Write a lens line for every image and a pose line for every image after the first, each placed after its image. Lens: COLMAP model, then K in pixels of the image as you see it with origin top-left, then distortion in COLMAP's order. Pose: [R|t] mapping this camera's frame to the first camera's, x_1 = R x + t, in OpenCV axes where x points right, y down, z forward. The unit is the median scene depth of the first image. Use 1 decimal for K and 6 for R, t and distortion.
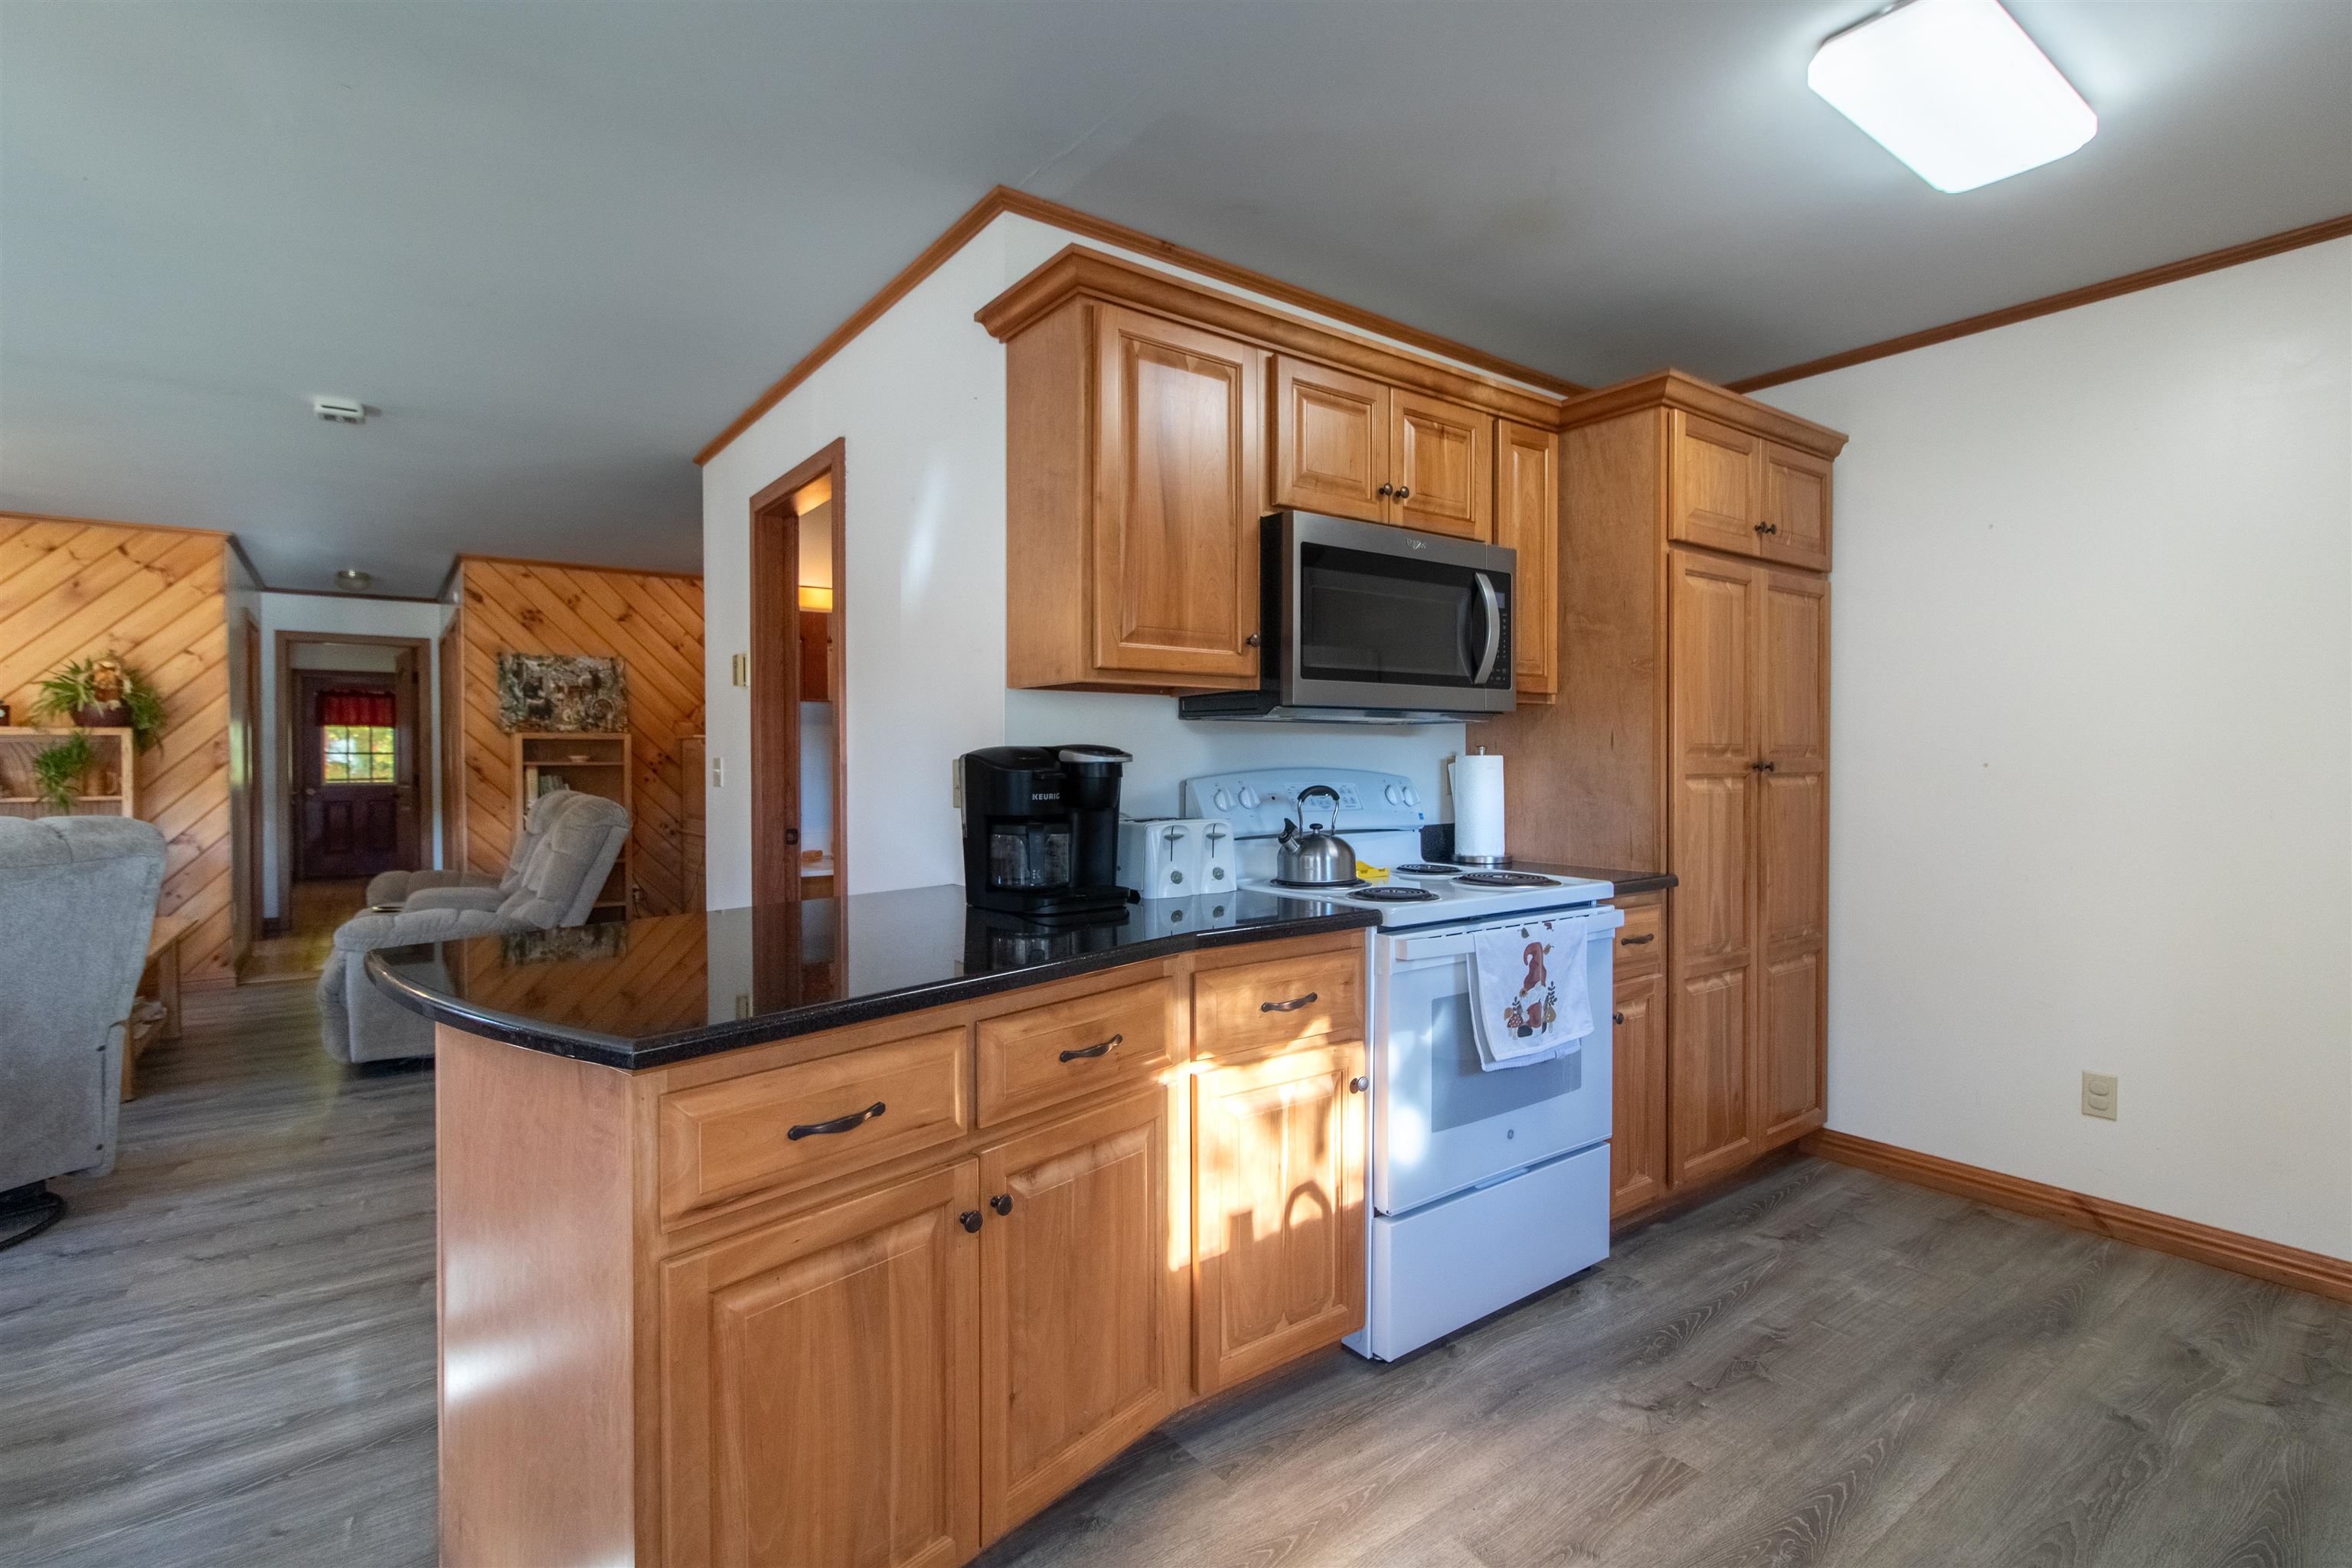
lens RADIAL K [[1114.2, 0, 1172.1], [0, 1114.2, 775.6], [0, 0, 1]] dist [0.001361, 0.009109]
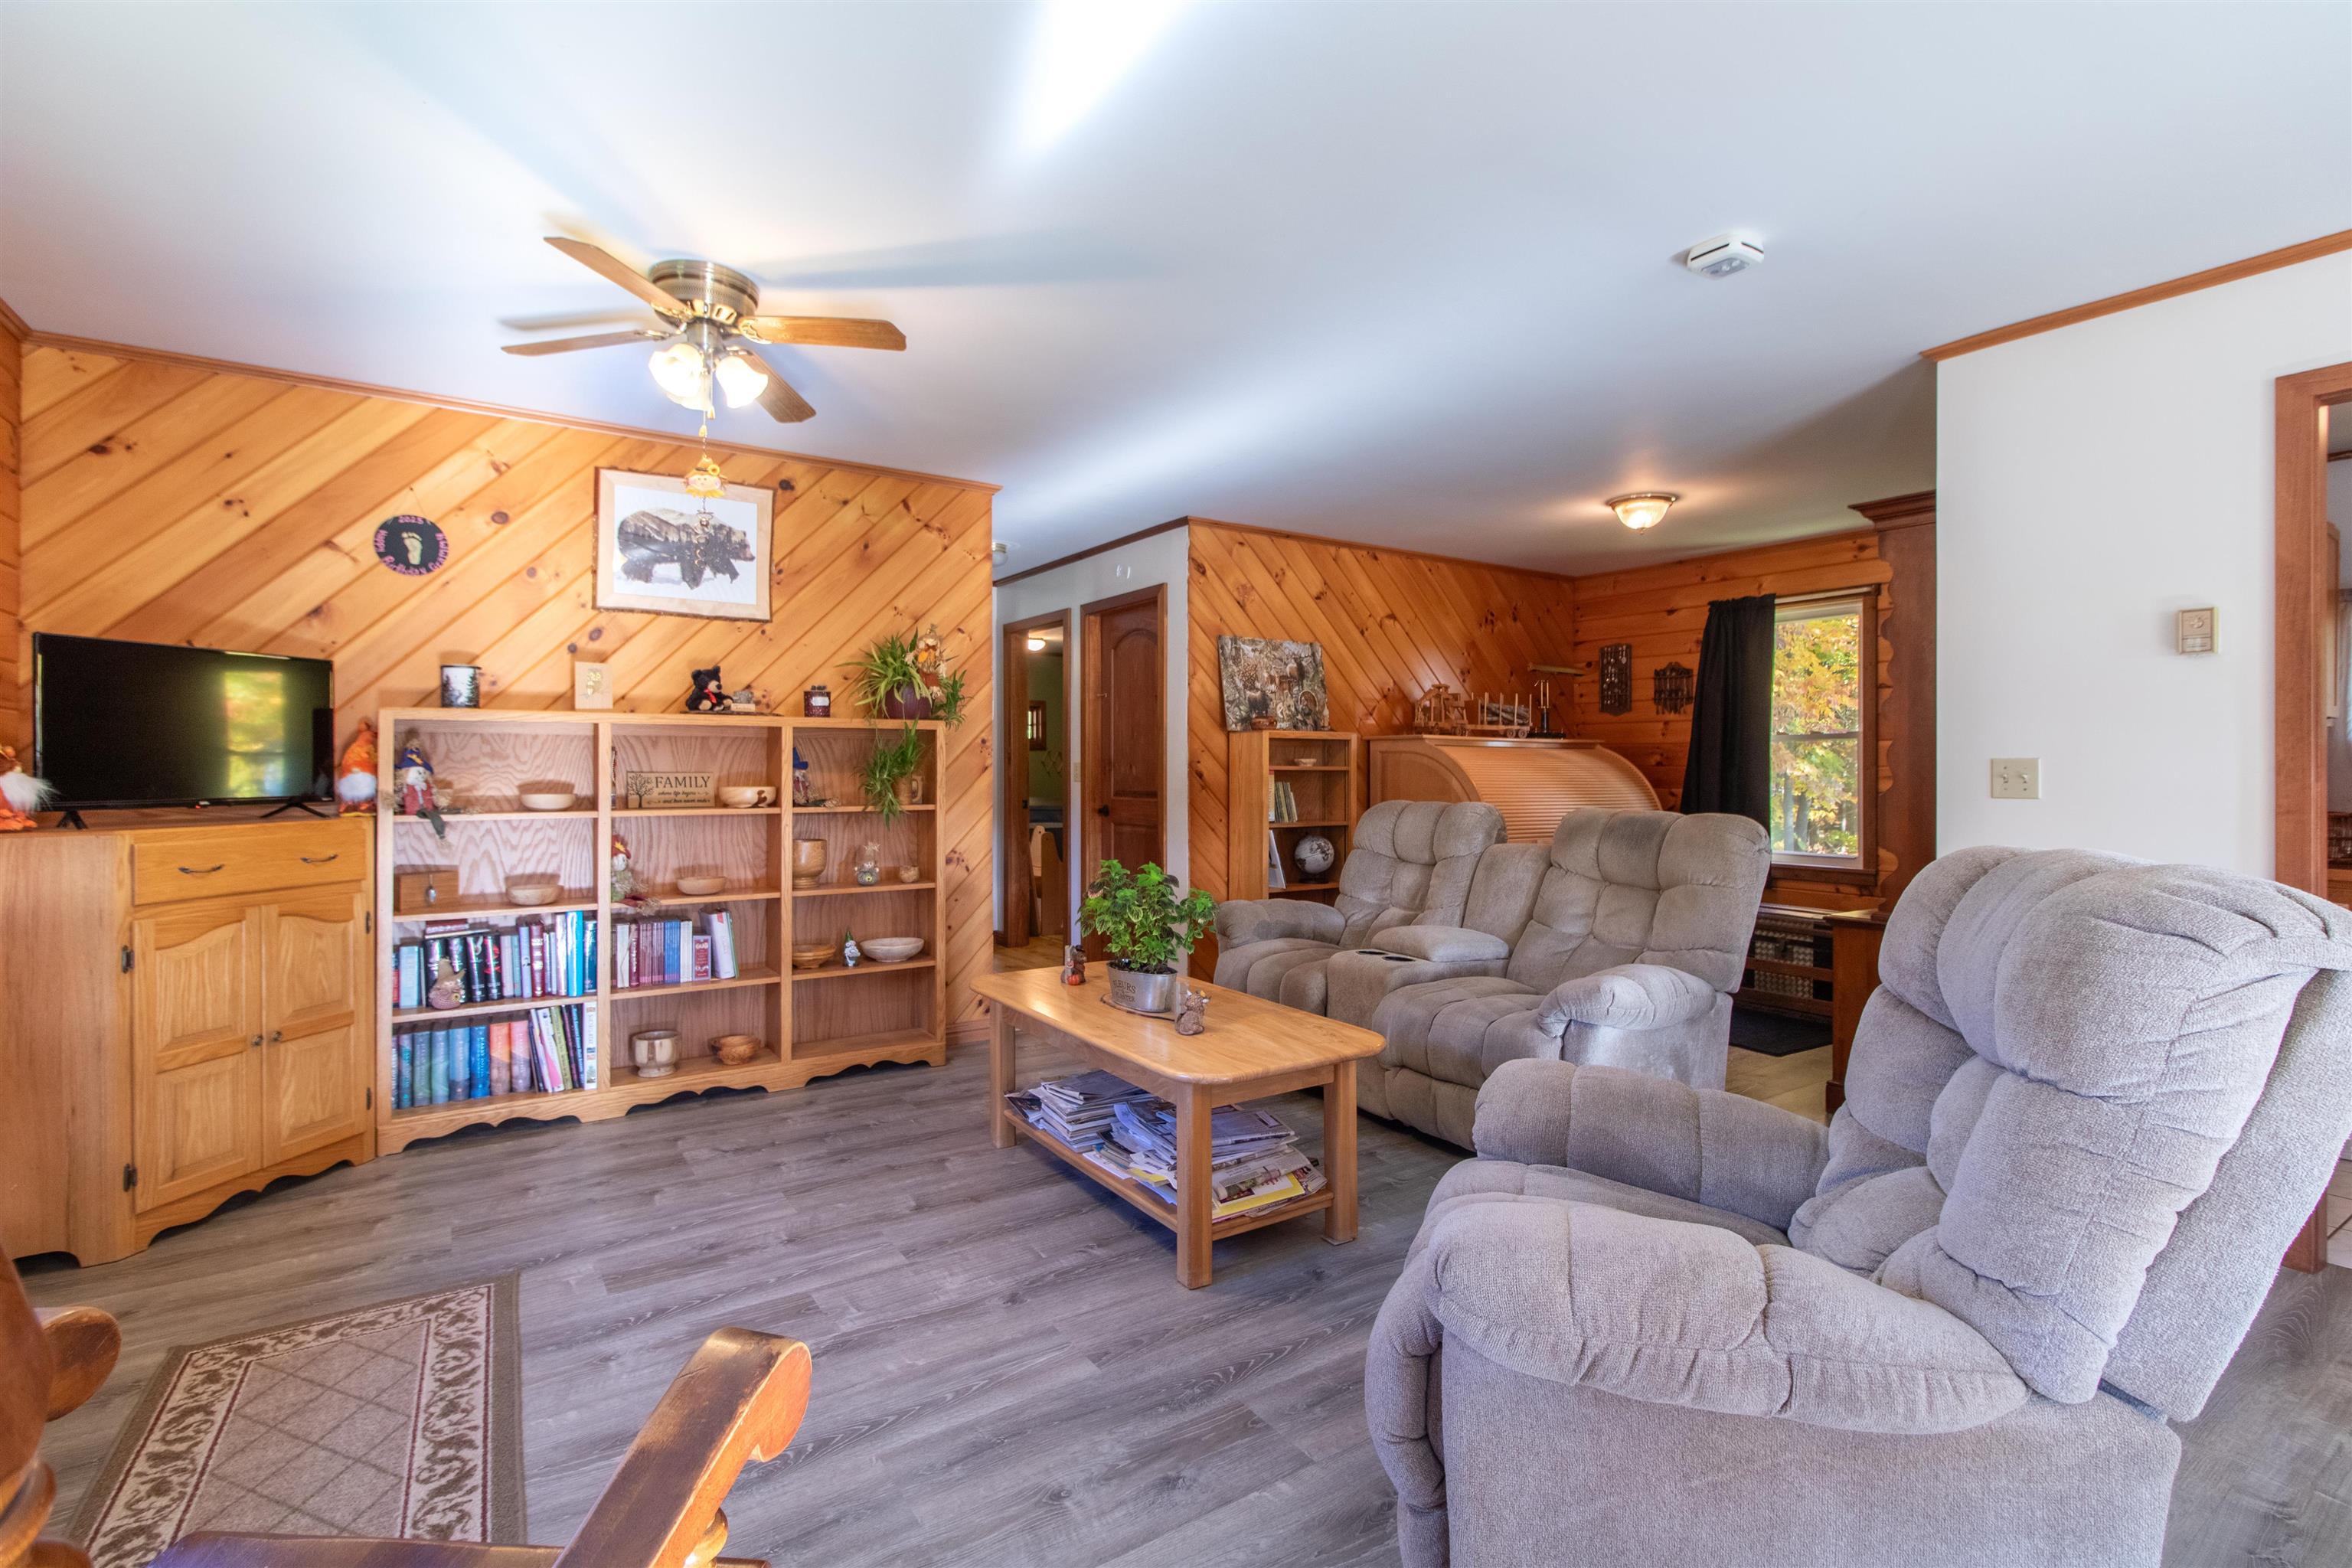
lens RADIAL K [[1081.3, 0, 1176.0], [0, 1081.3, 784.0], [0, 0, 1]] dist [-0.004153, -0.000367]
pose [[0.999545, 0.001719, -0.030120, -0.609272], [-0.001820, 0.999993, -0.003349, 0.004238], [0.030114, 0.003402, 0.999541, 0.187701]]
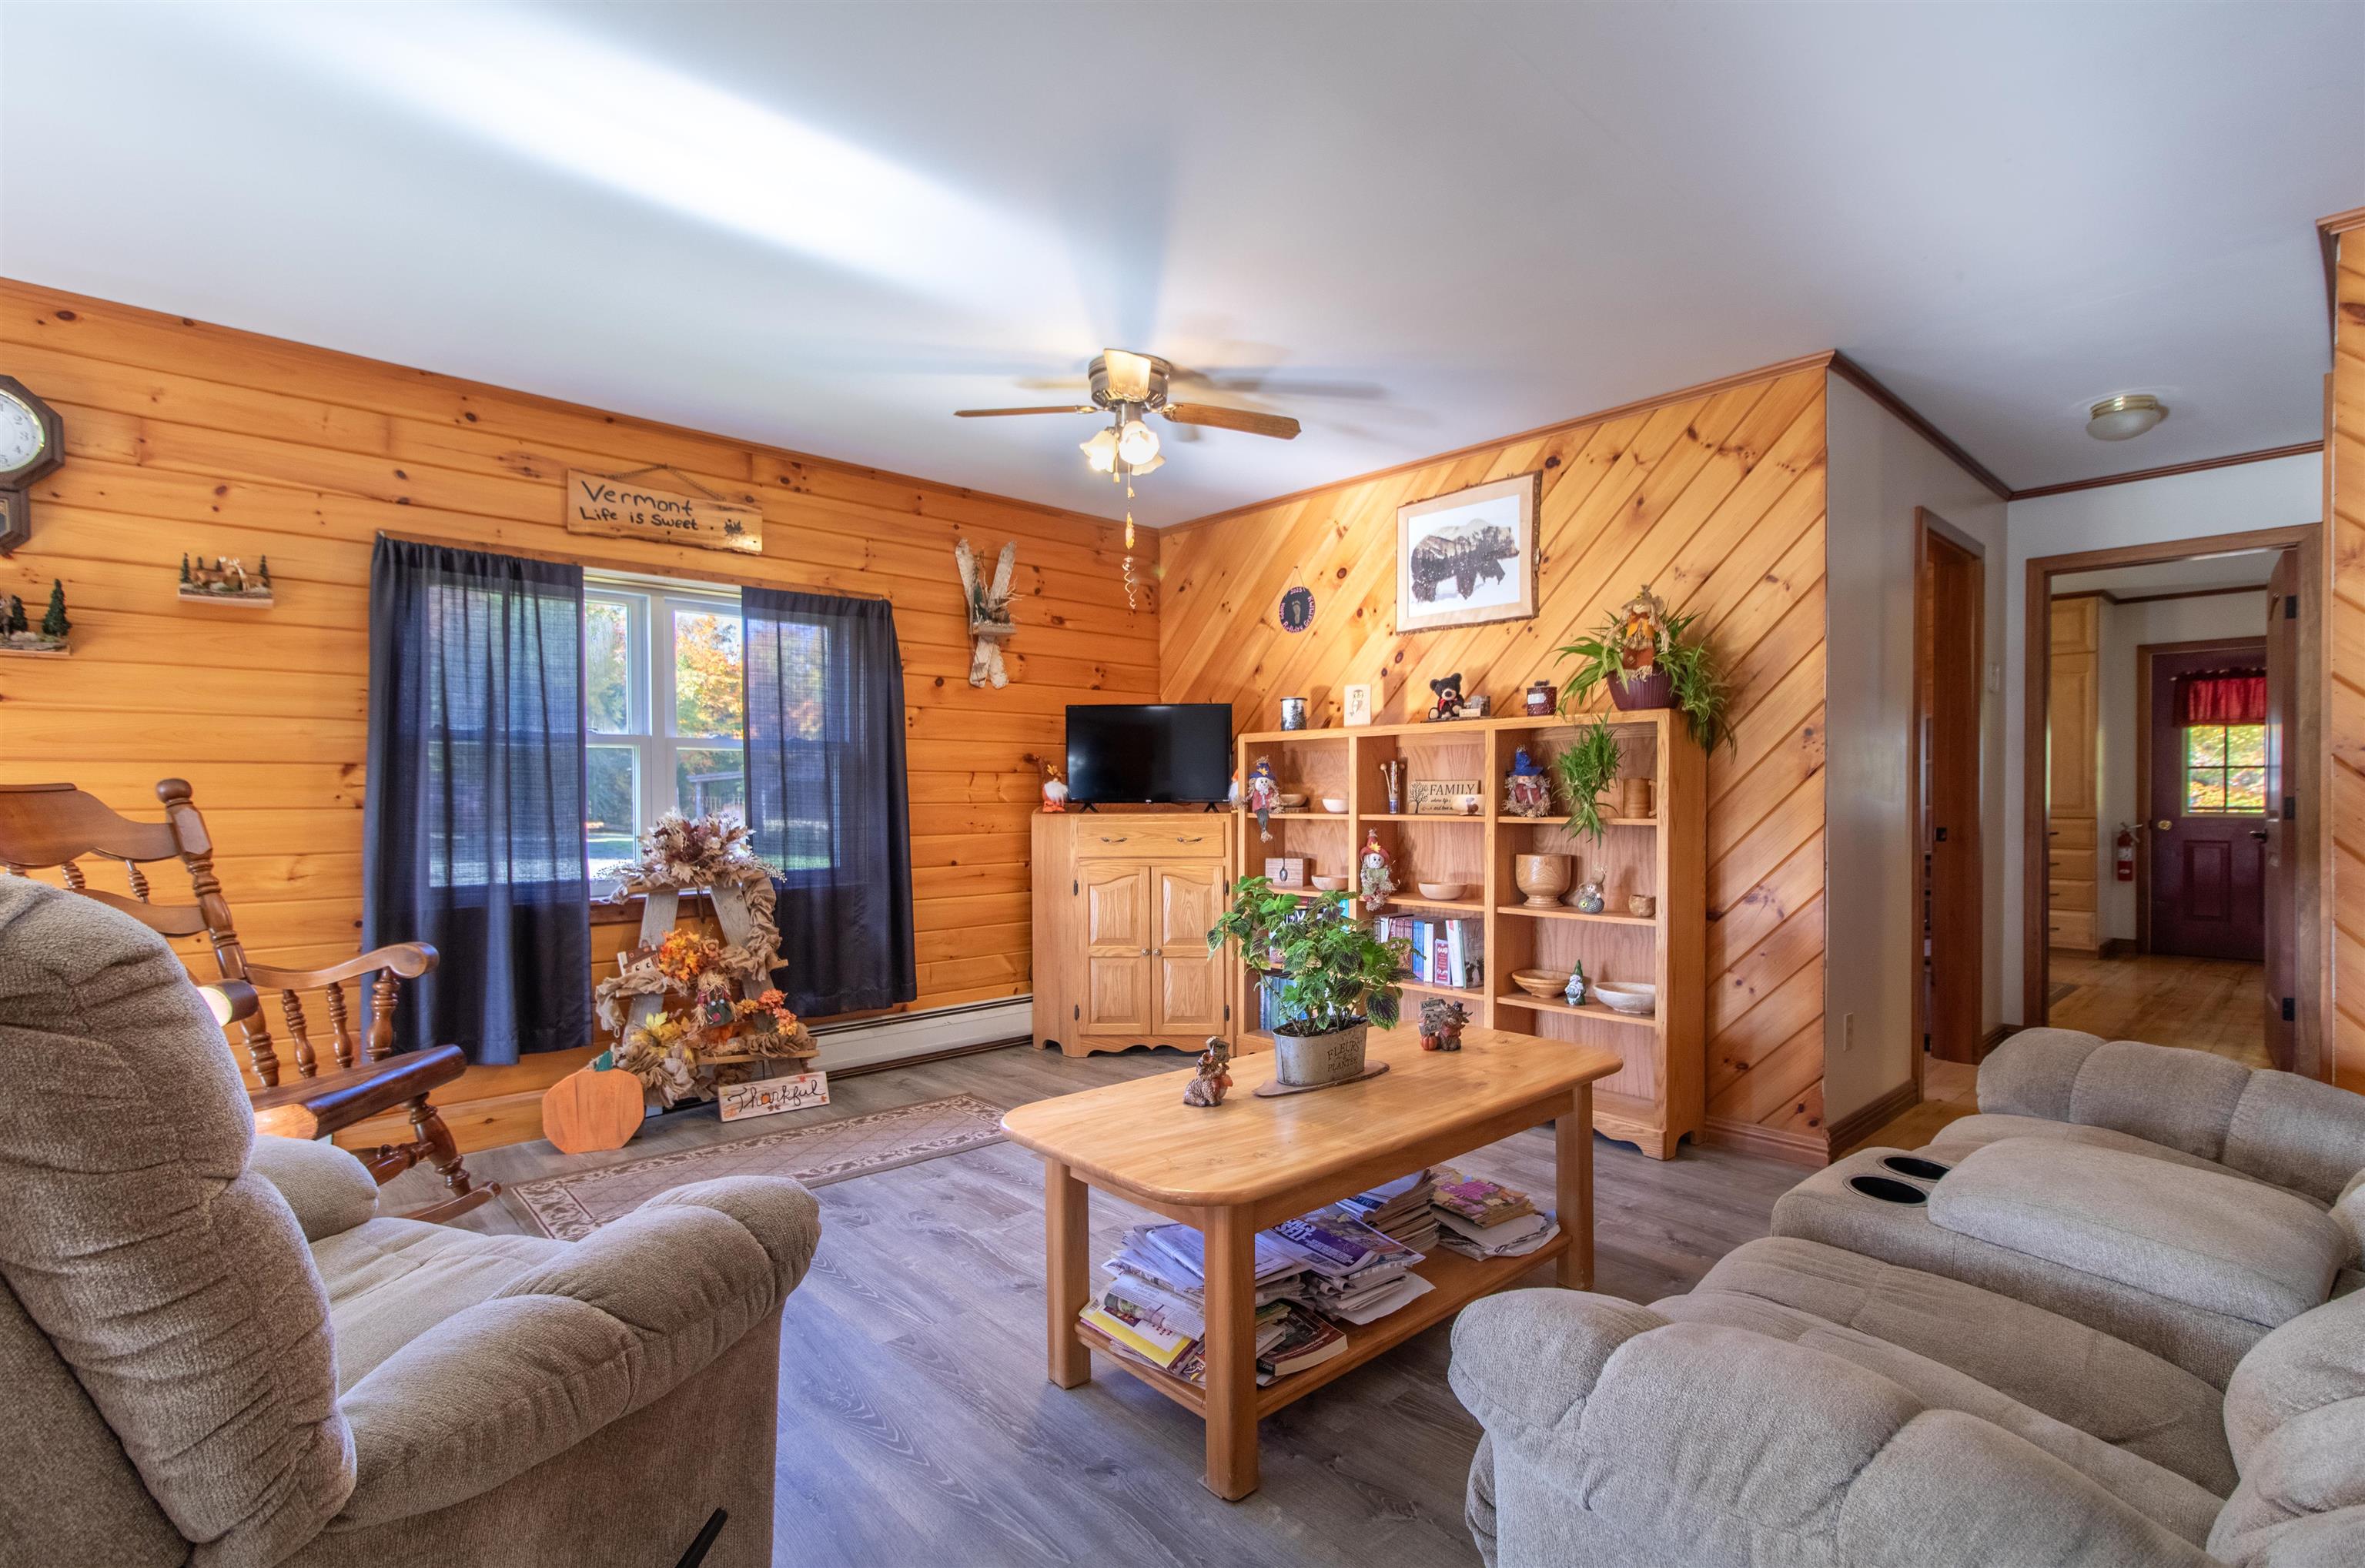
lens RADIAL K [[1103.8, 0, 1191.6], [0, 1103.8, 793.2], [0, 0, 1]] dist [-0.000189, 0.000220]
pose [[0.119789, 0.002163, -0.992797, -0.296711], [-0.013909, 0.999903, 0.000501, 0.005821], [0.992702, 0.013749, 0.119808, 0.553247]]
